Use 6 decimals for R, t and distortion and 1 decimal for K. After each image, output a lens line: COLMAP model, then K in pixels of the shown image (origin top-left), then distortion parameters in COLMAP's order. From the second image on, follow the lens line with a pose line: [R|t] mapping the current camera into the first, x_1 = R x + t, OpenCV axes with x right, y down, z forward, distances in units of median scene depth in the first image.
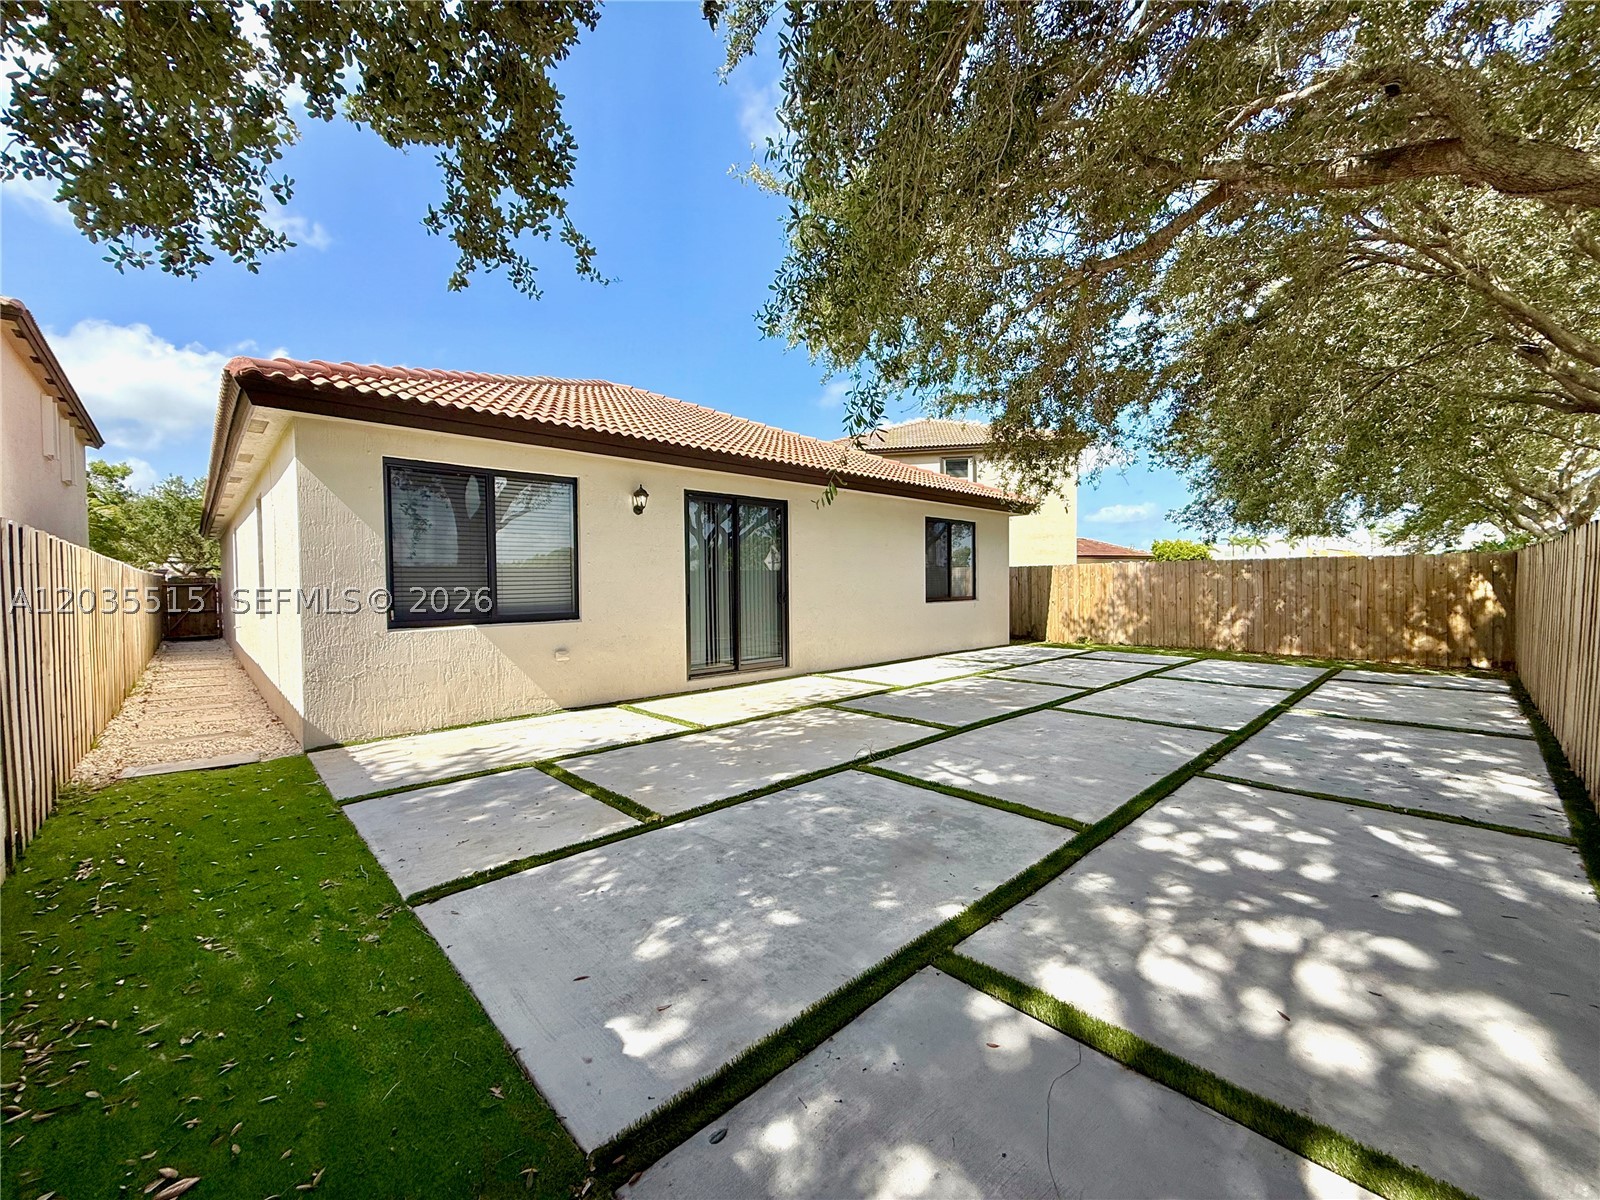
lens RADIAL K [[638.2, 0, 792.5], [0, 638.2, 599.1], [0, 0, 1]] dist [-0.000009, 0.000517]
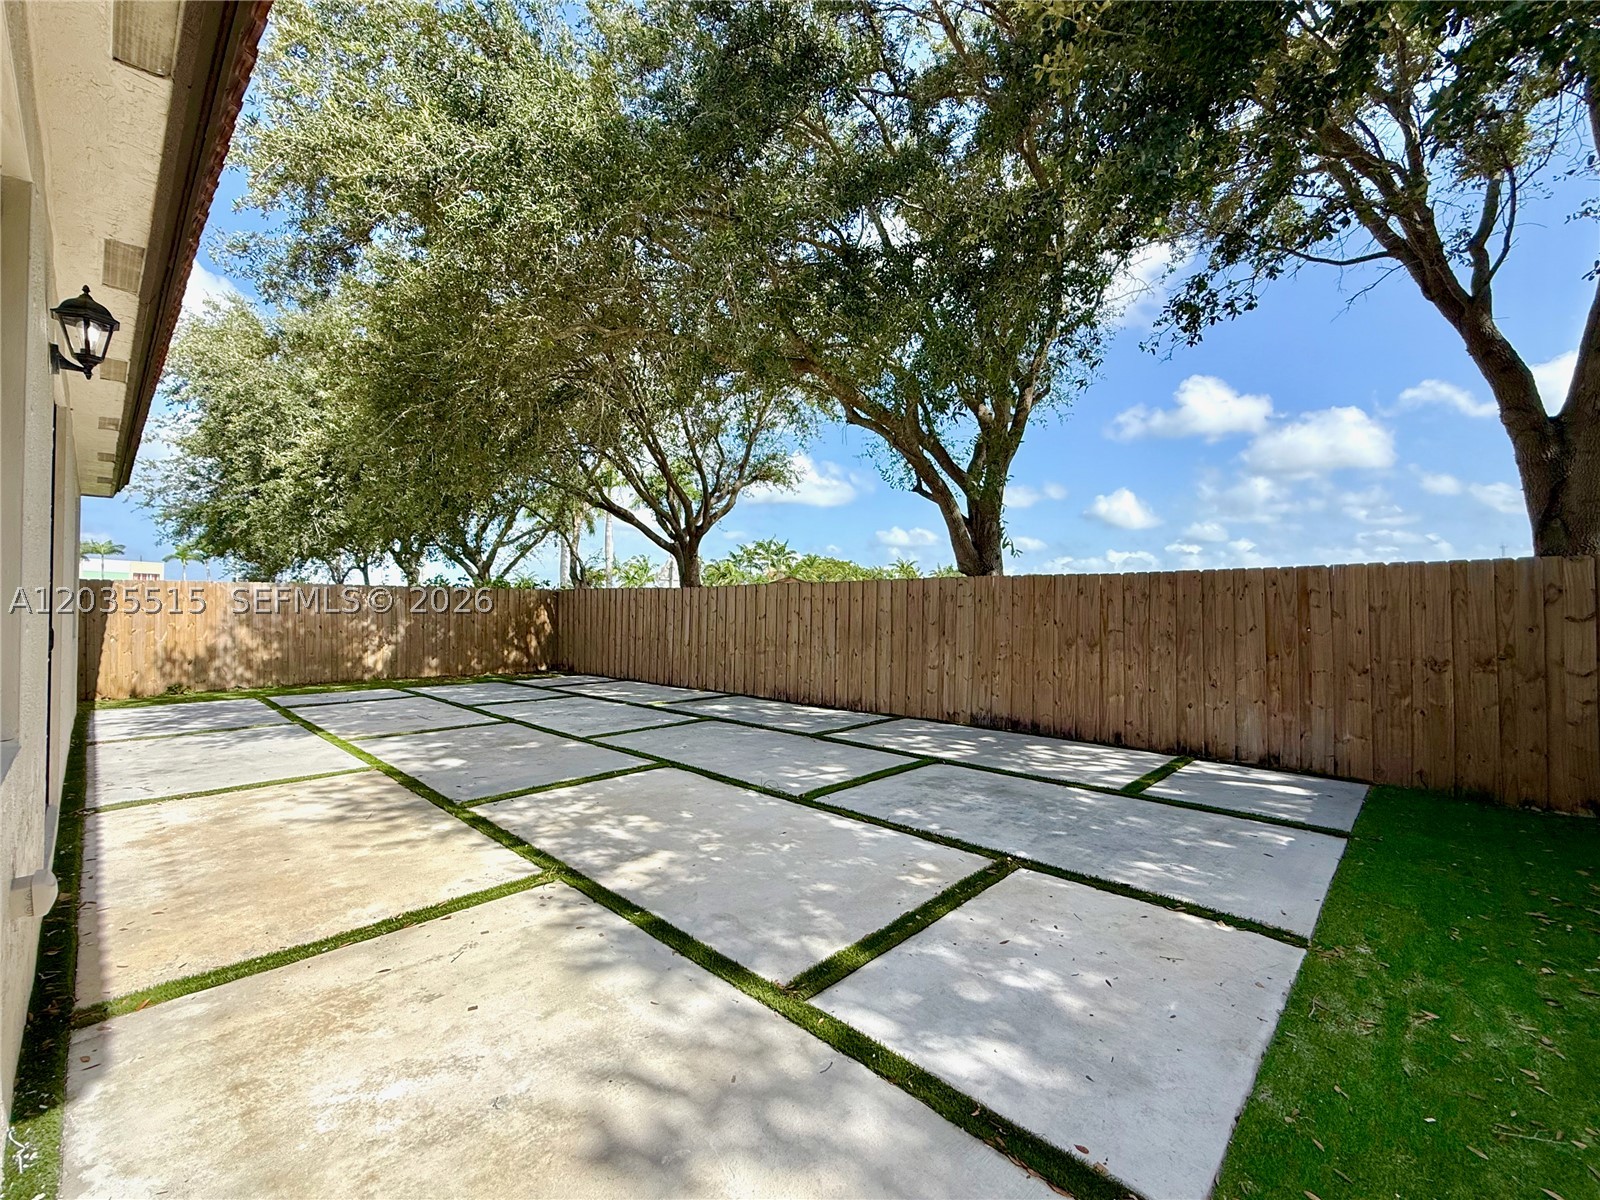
lens RADIAL K [[659.5, 0, 796.0], [0, 659.5, 604.8], [0, 0, 1]] dist [-0.000698, -0.000147]
pose [[-0.042811, 0.017090, 0.998937, -0.936528], [0.013681, 0.999770, -0.016518, -0.017287], [-0.998989, 0.012959, -0.043035, 1.077900]]
